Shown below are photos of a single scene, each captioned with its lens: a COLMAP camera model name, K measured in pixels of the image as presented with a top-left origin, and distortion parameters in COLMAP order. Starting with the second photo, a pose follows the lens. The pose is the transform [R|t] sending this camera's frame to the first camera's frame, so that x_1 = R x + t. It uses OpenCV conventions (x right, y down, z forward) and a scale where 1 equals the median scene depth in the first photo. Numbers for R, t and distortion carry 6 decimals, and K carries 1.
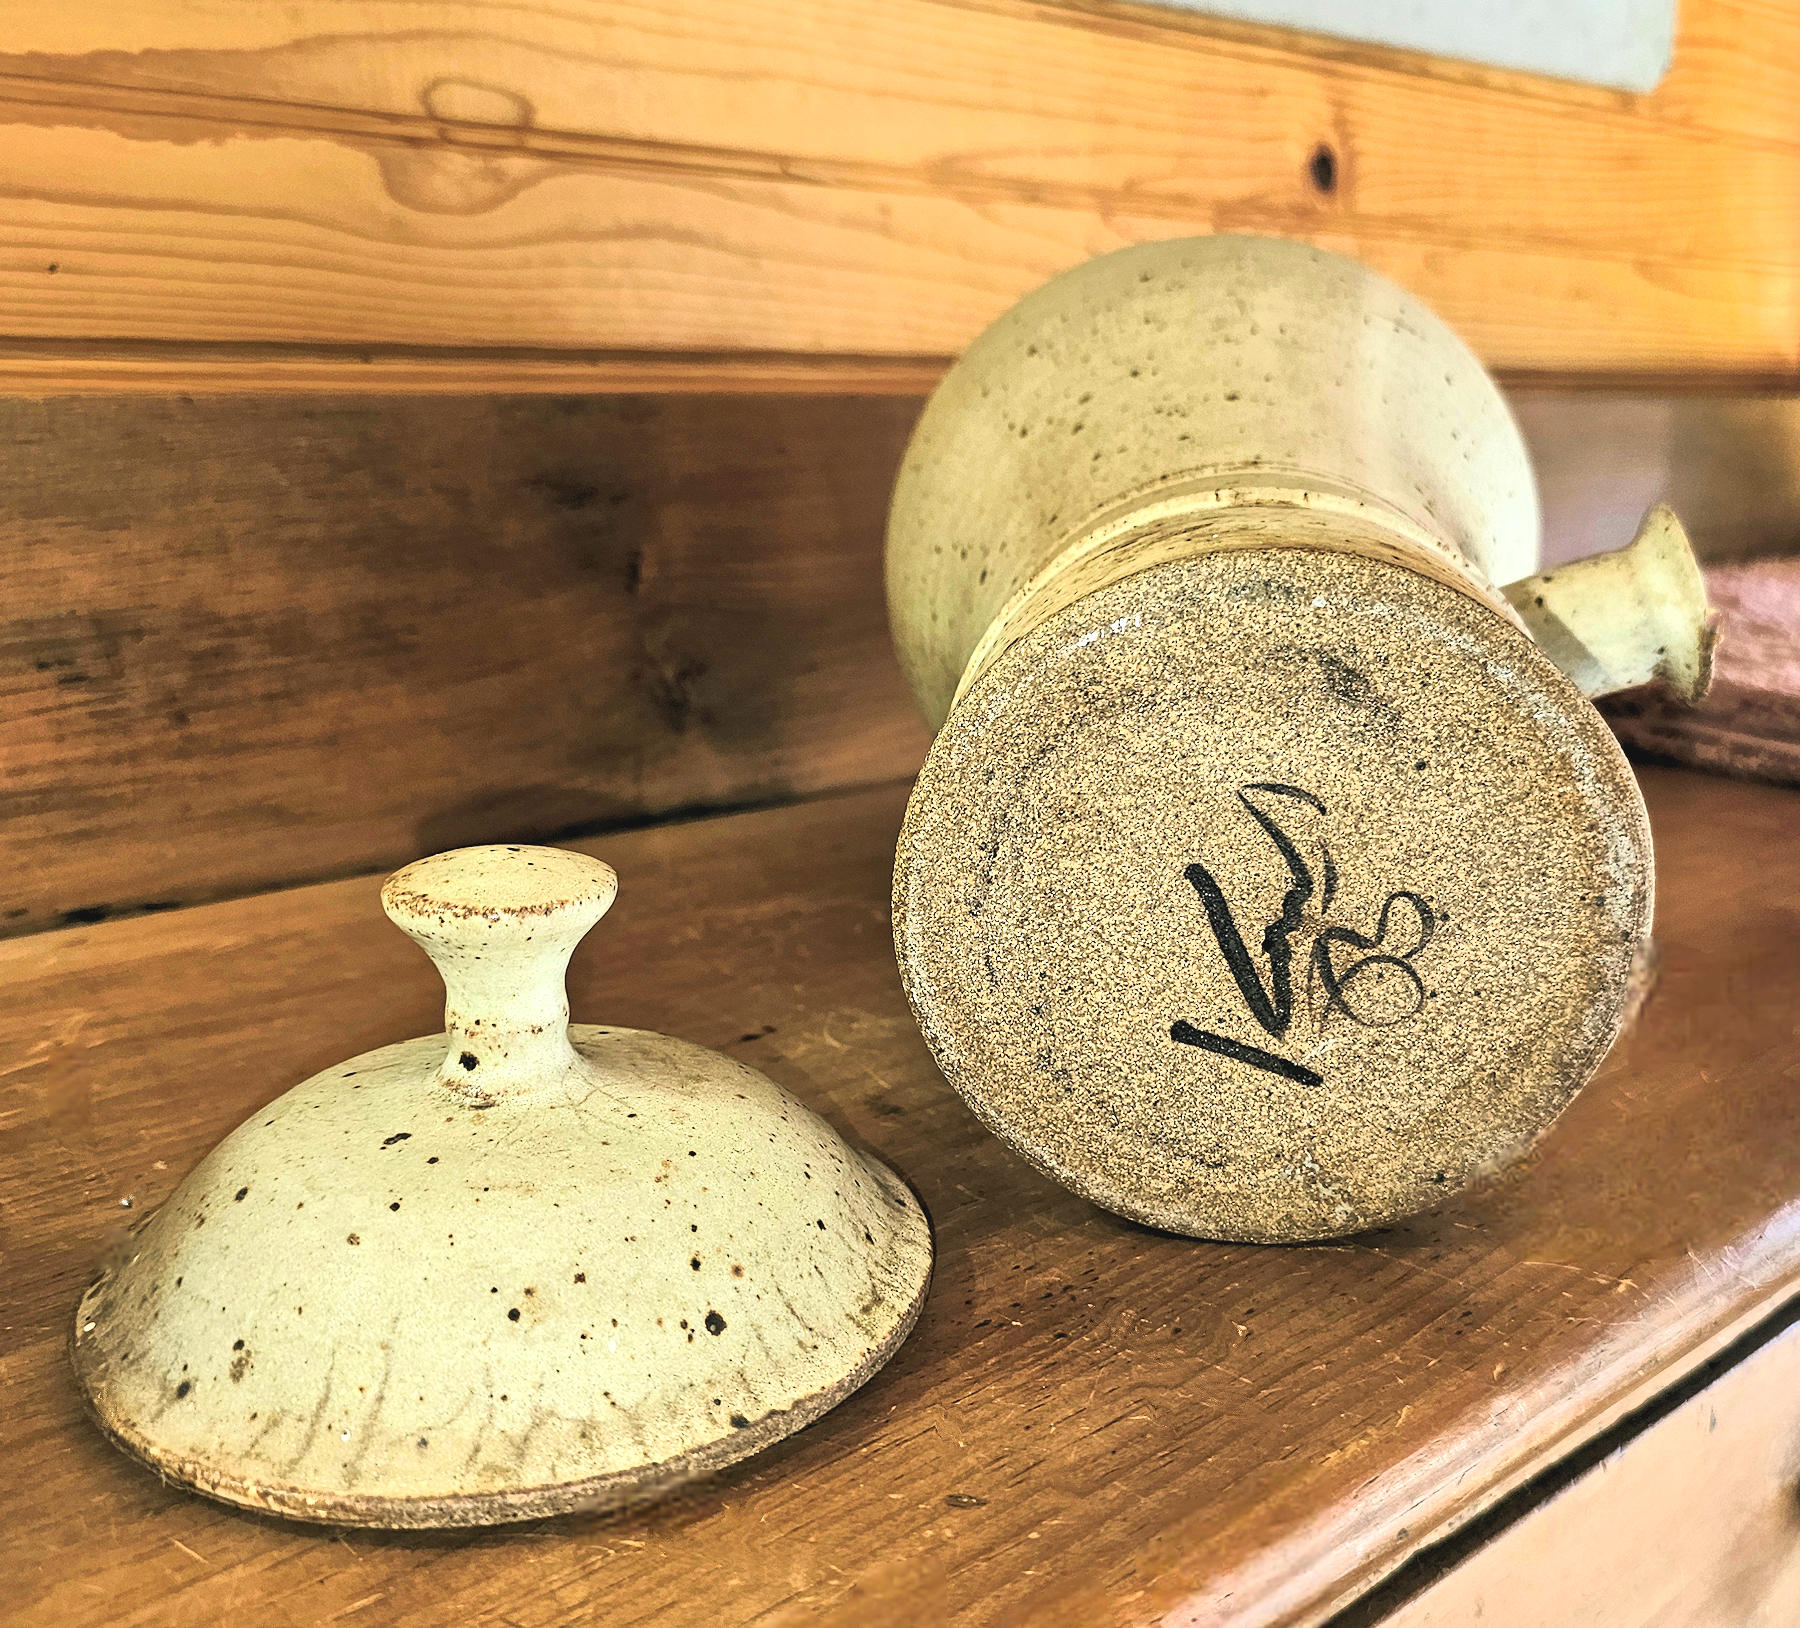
lens RADIAL K [[1791.7, 0, 922.6], [0, 1791.7, 906.5], [0, 0, 1]] dist [0.008949, 0.000000]
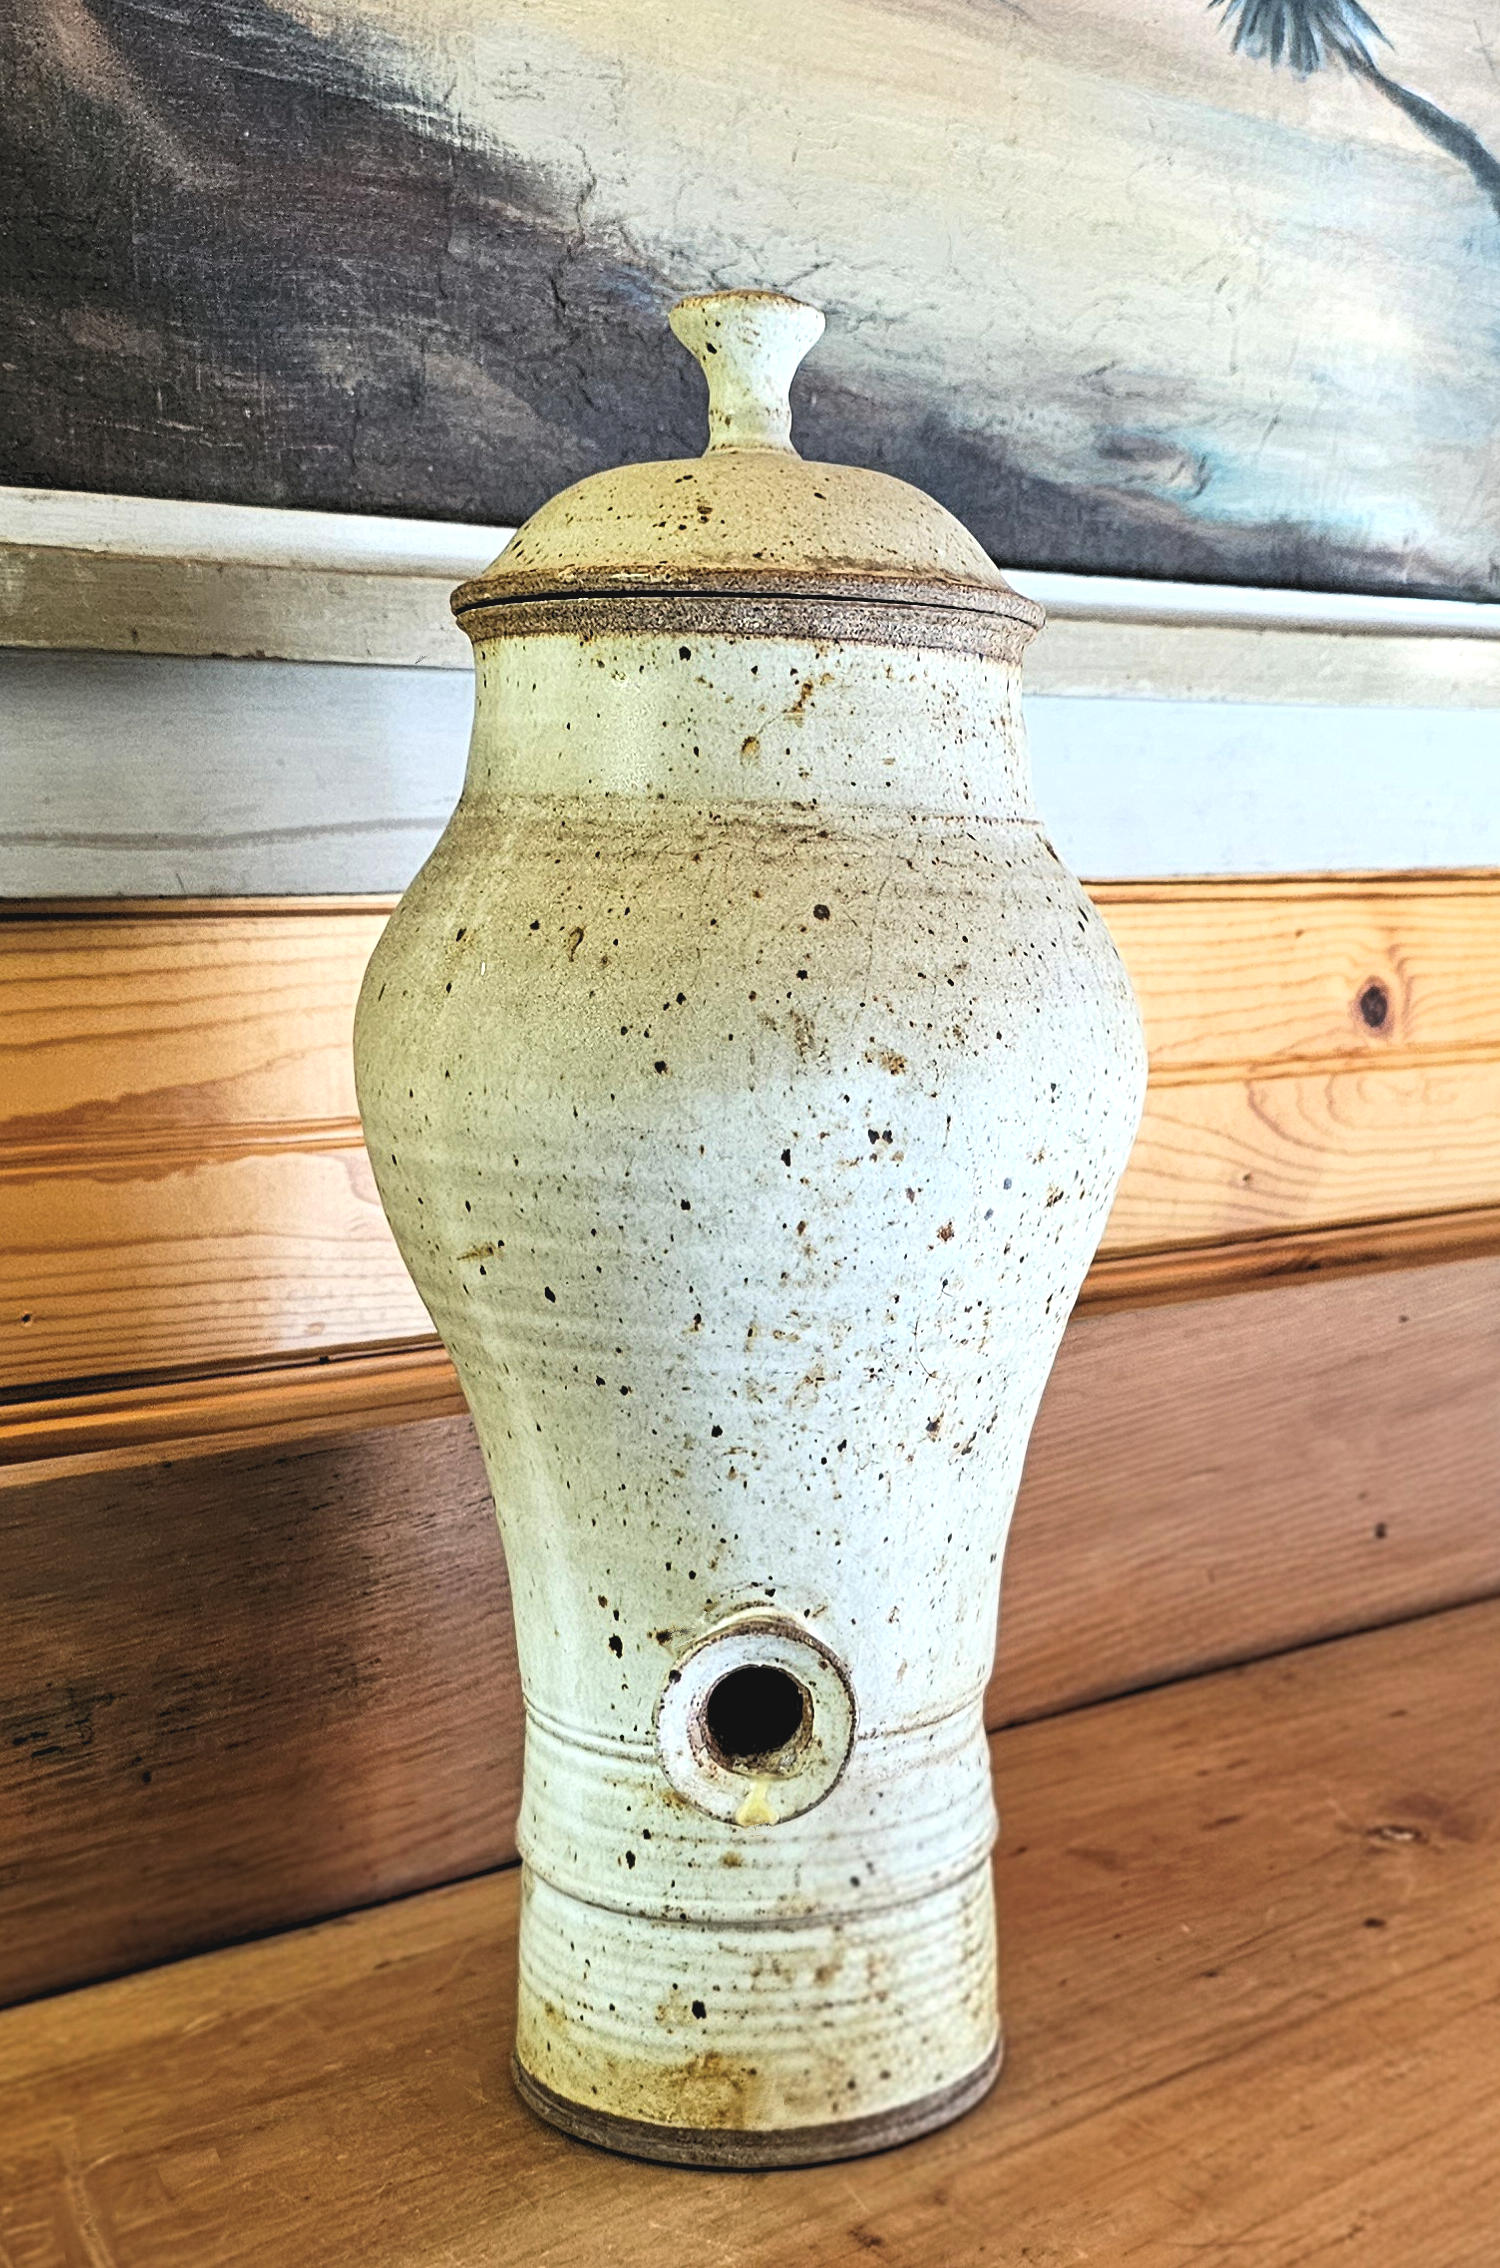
lens RADIAL K [[2747.7, 0, 943.3], [0, 2747.7, 1320.9], [0, 0, 1]] dist [0.022161, 0.000000]
pose [[0.999974, -0.007158, -0.000746, 0.022324], [0.007036, 0.994101, -0.108232, -0.188141], [0.001516, 0.108224, 0.994125, -0.514274]]
